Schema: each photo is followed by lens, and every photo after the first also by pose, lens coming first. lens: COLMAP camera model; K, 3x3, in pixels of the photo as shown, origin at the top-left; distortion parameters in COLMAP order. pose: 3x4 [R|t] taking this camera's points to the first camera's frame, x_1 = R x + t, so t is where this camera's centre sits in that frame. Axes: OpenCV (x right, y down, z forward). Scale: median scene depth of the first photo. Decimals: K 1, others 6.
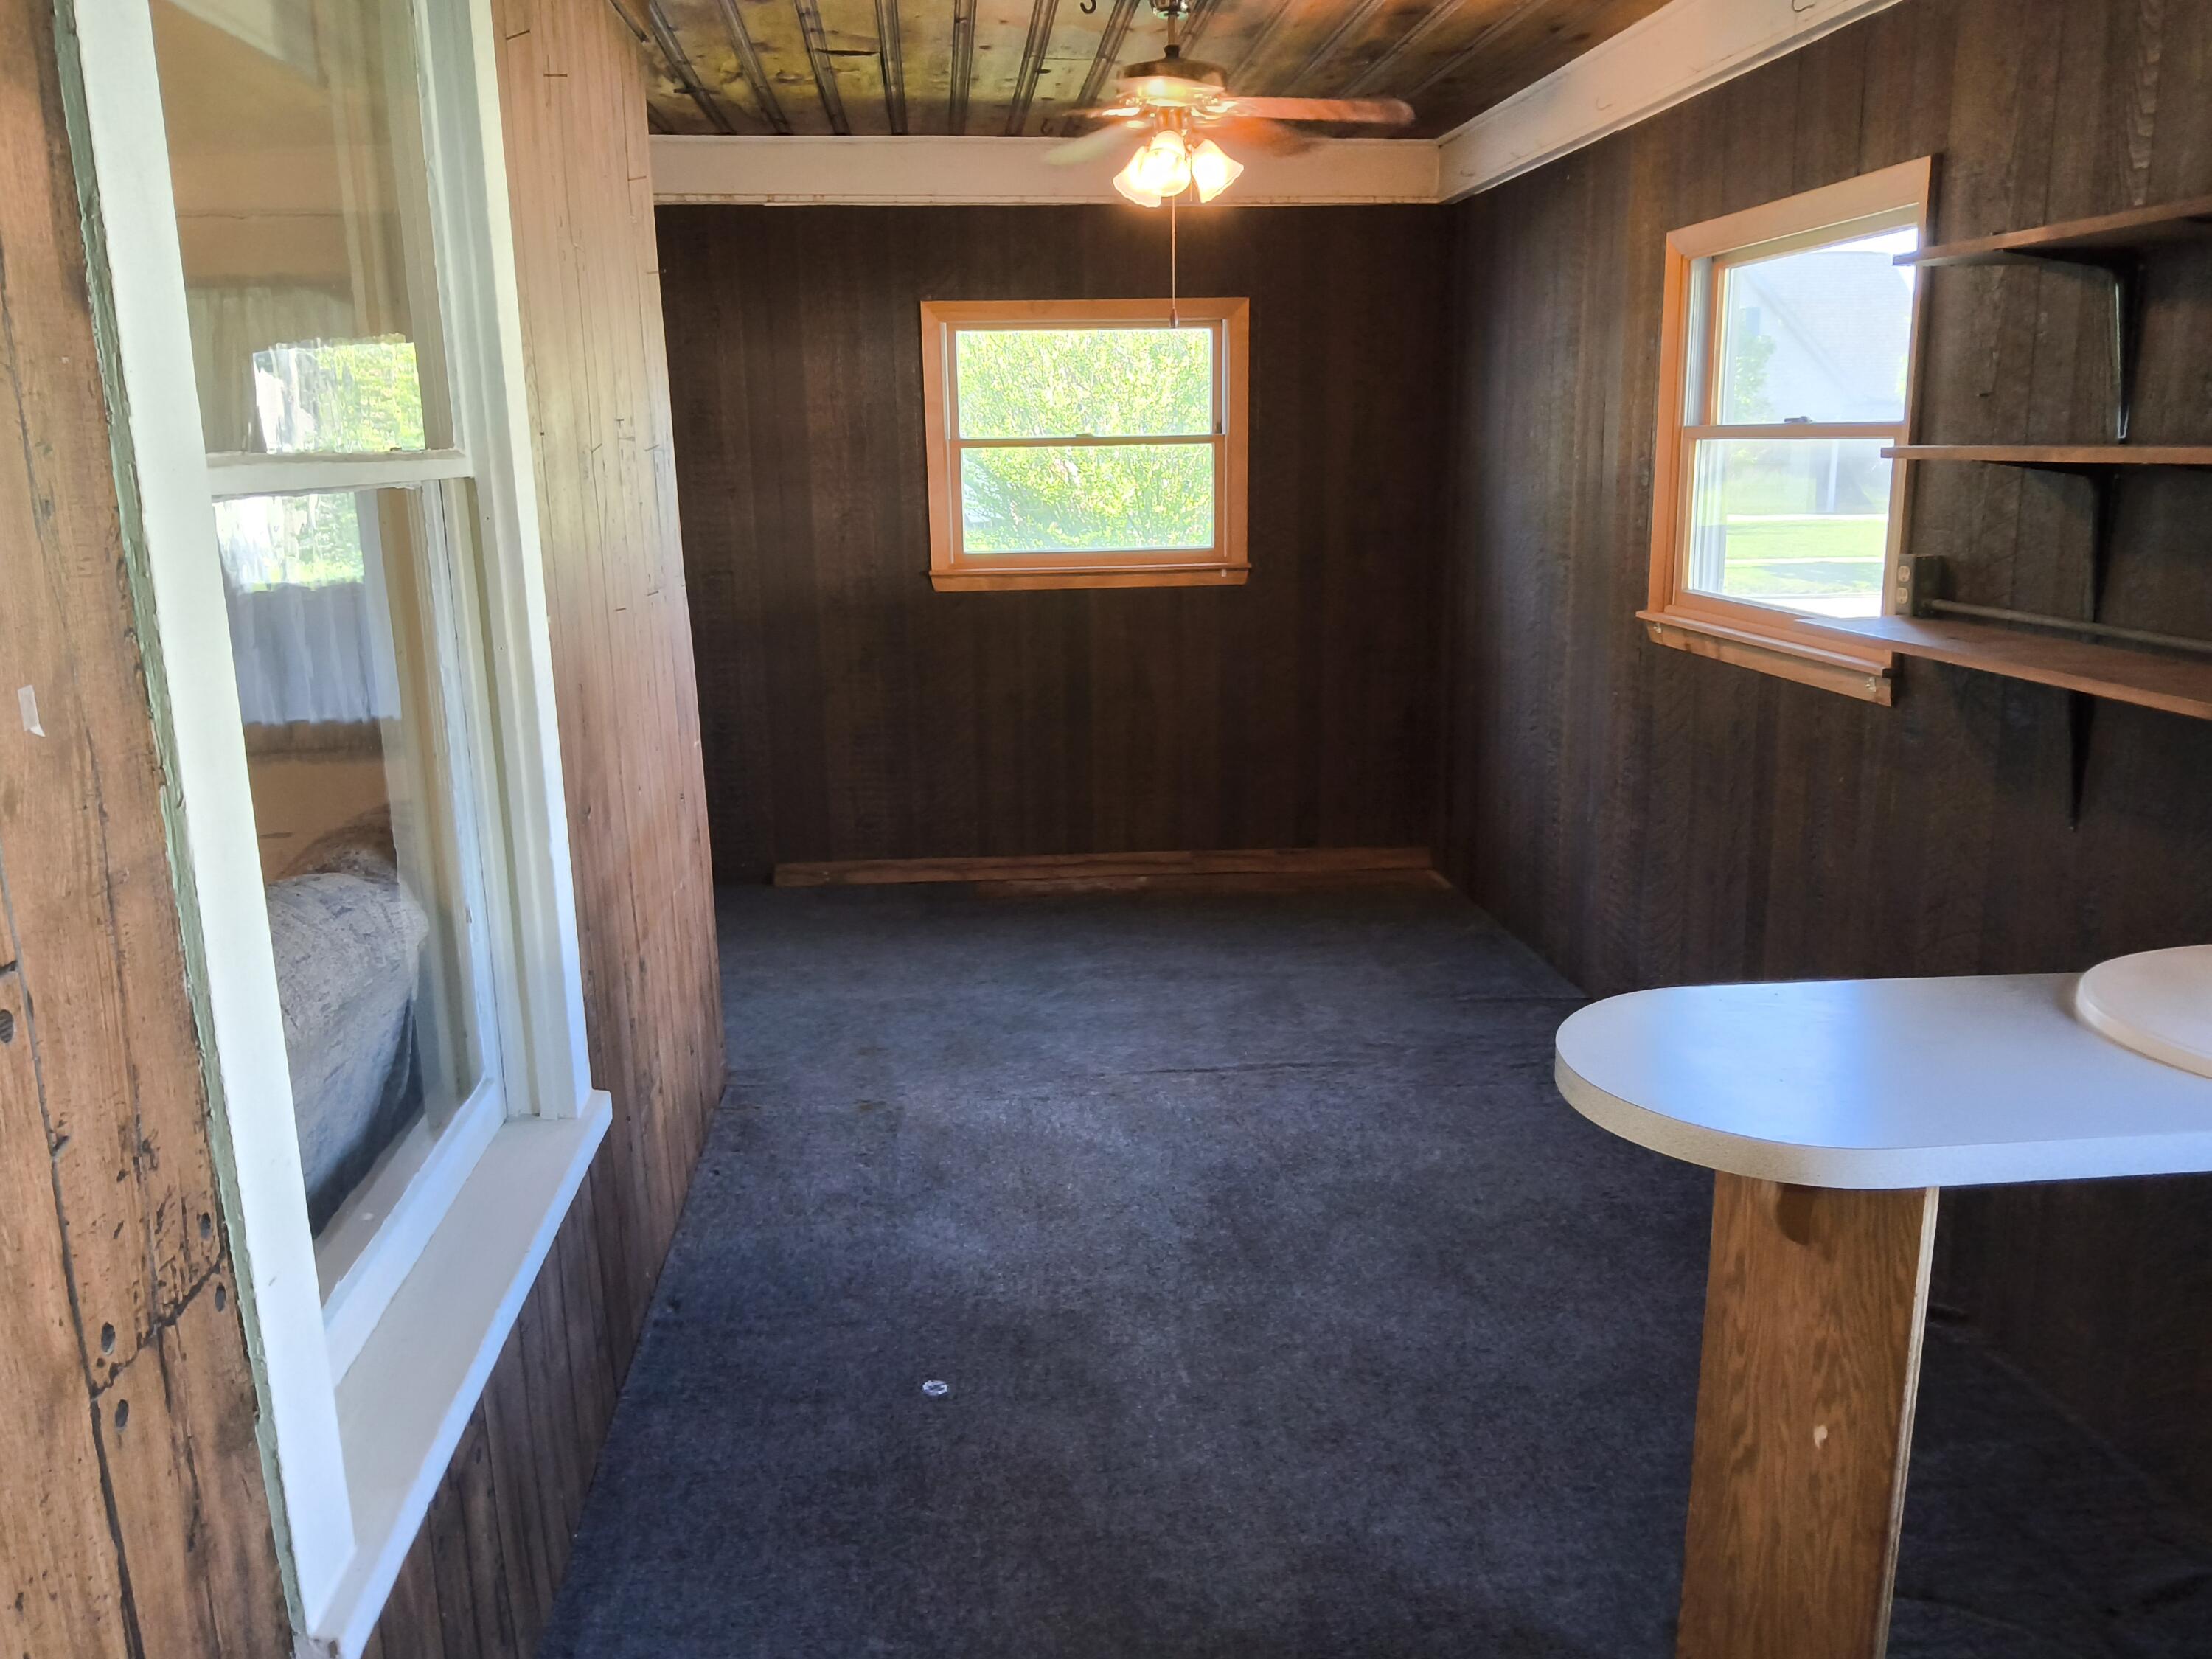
lens RADIAL K [[1710.6, 0, 1104.7], [0, 1710.6, 848.9], [0, 0, 1]] dist [0.035030, -0.057861]
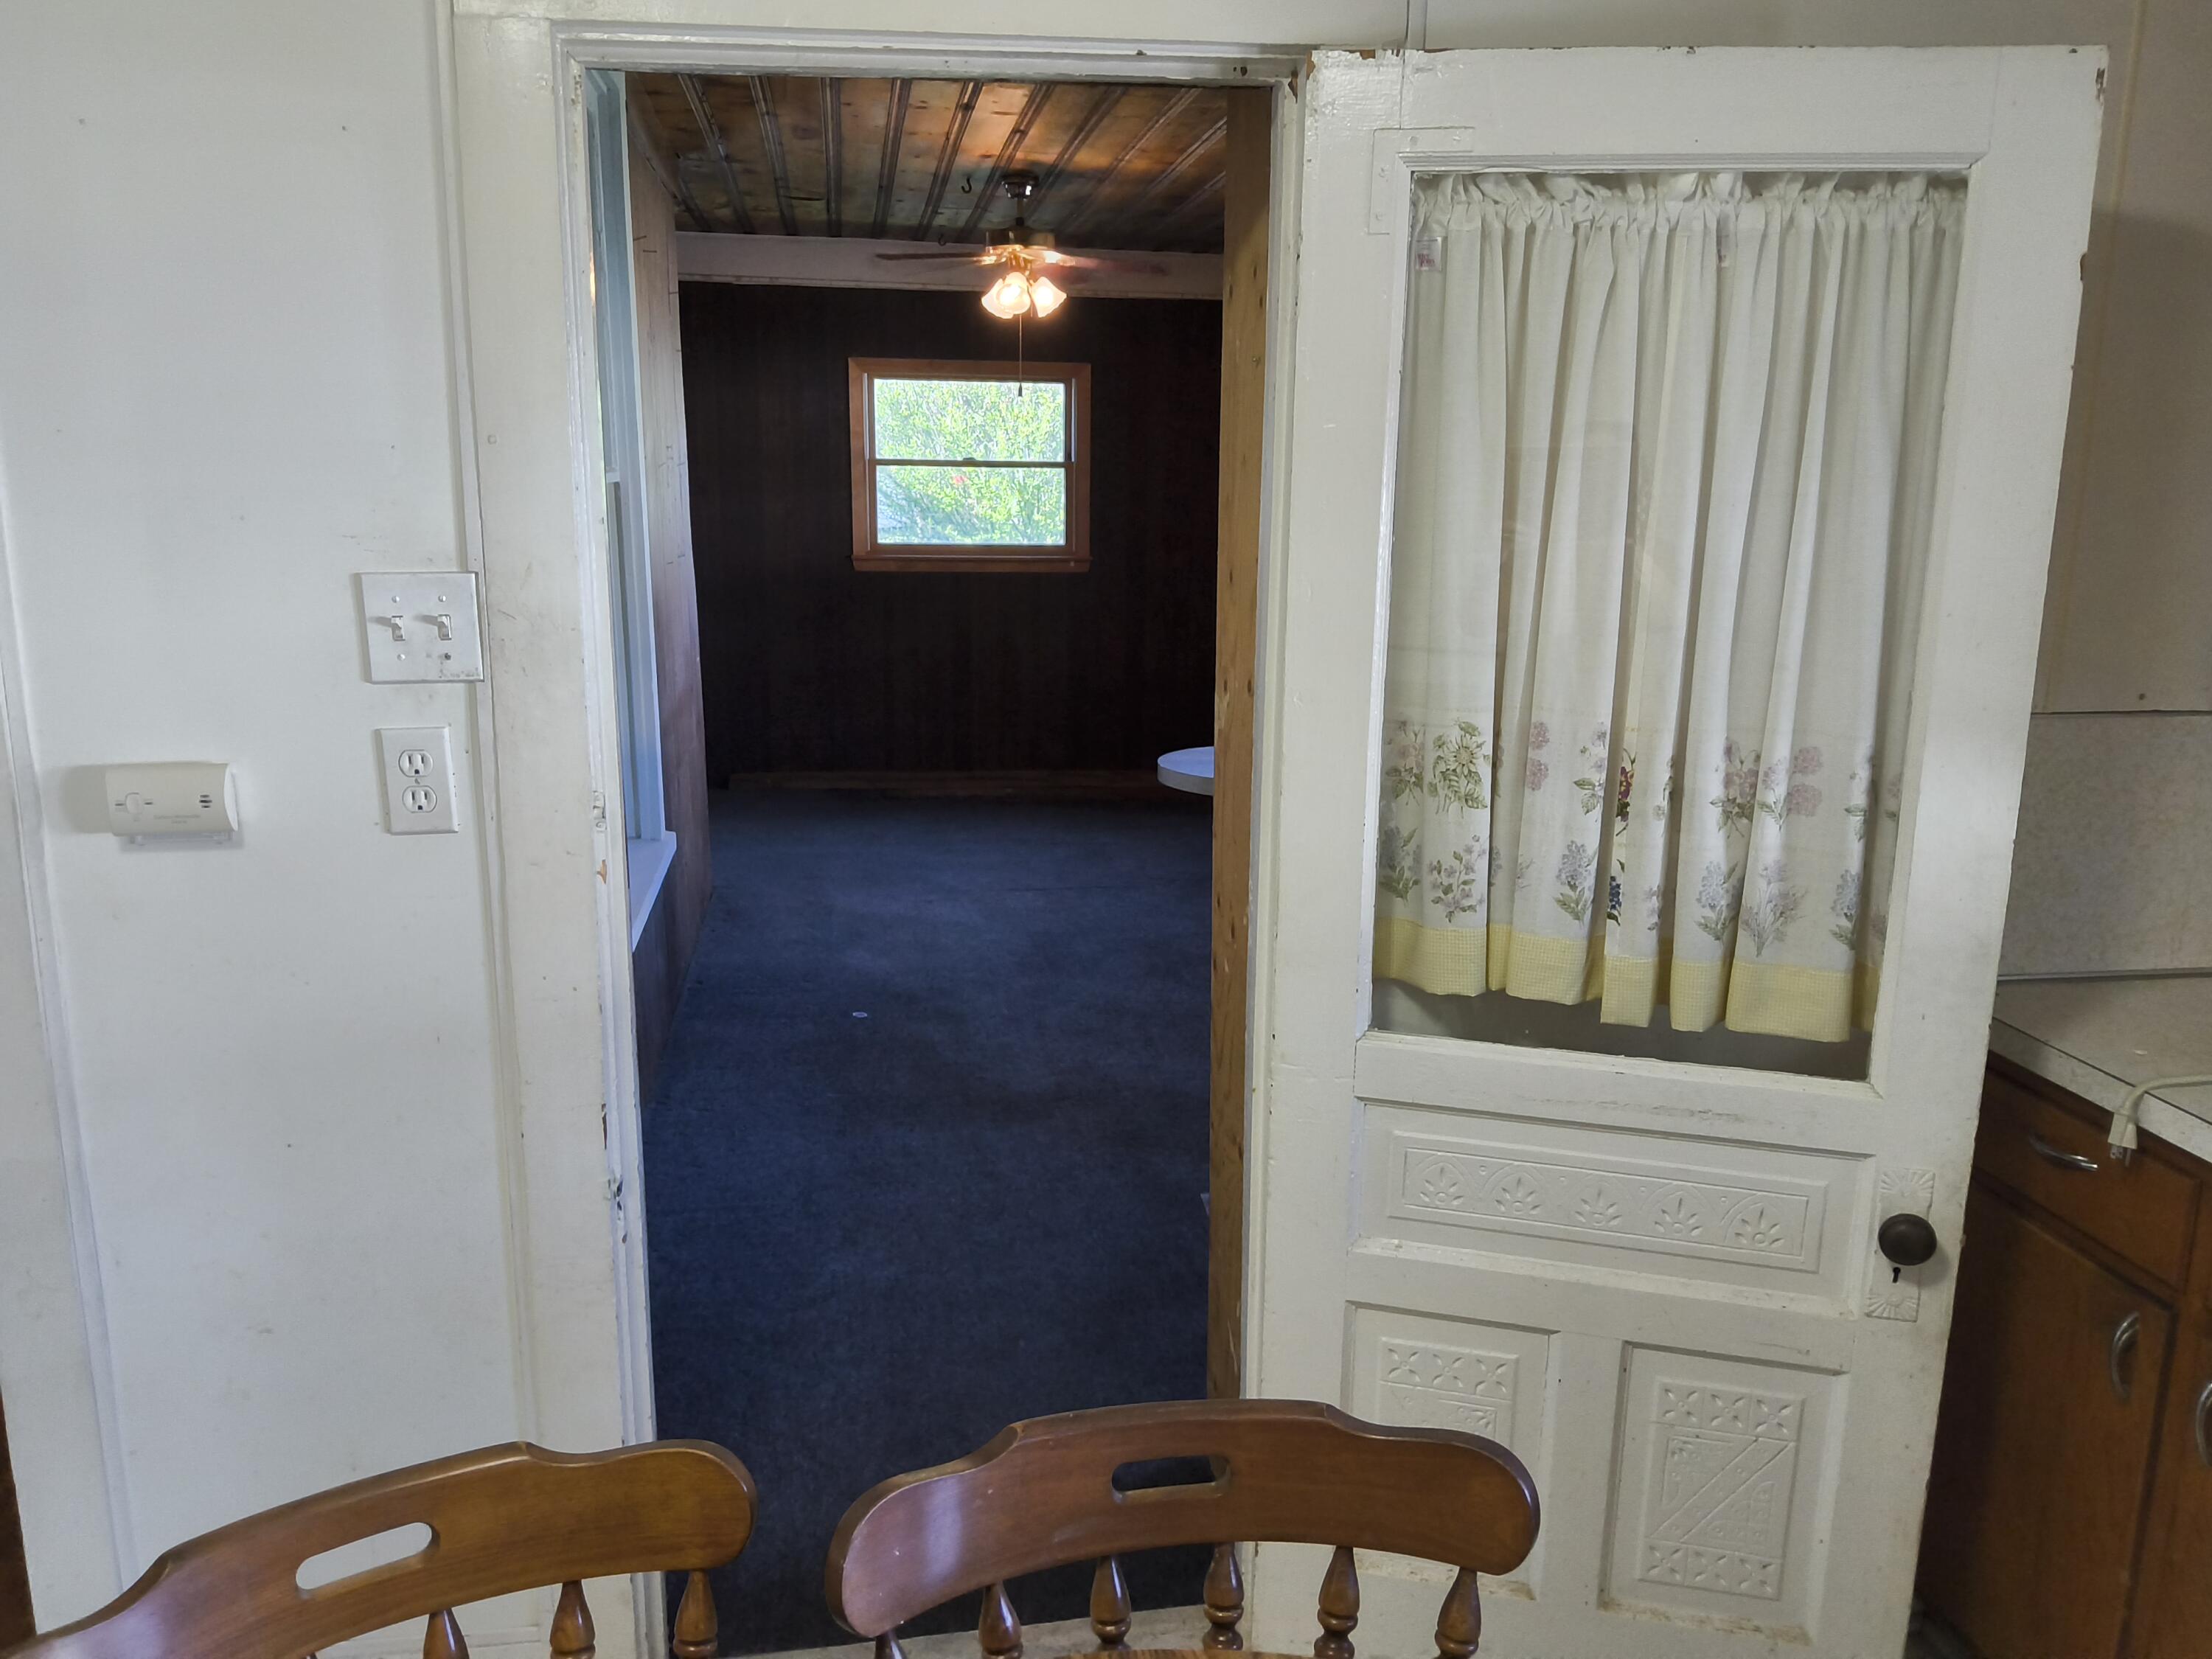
lens RADIAL K [[1710.6, 0, 1163.2], [0, 1710.6, 836.0], [0, 0, 1]] dist [0.035030, -0.057861]
pose [[0.995895, 0.012810, 0.089605, 0.027470], [-0.011486, 0.999817, -0.015280, 0.088652], [-0.089784, 0.014189, 0.995860, -0.421422]]
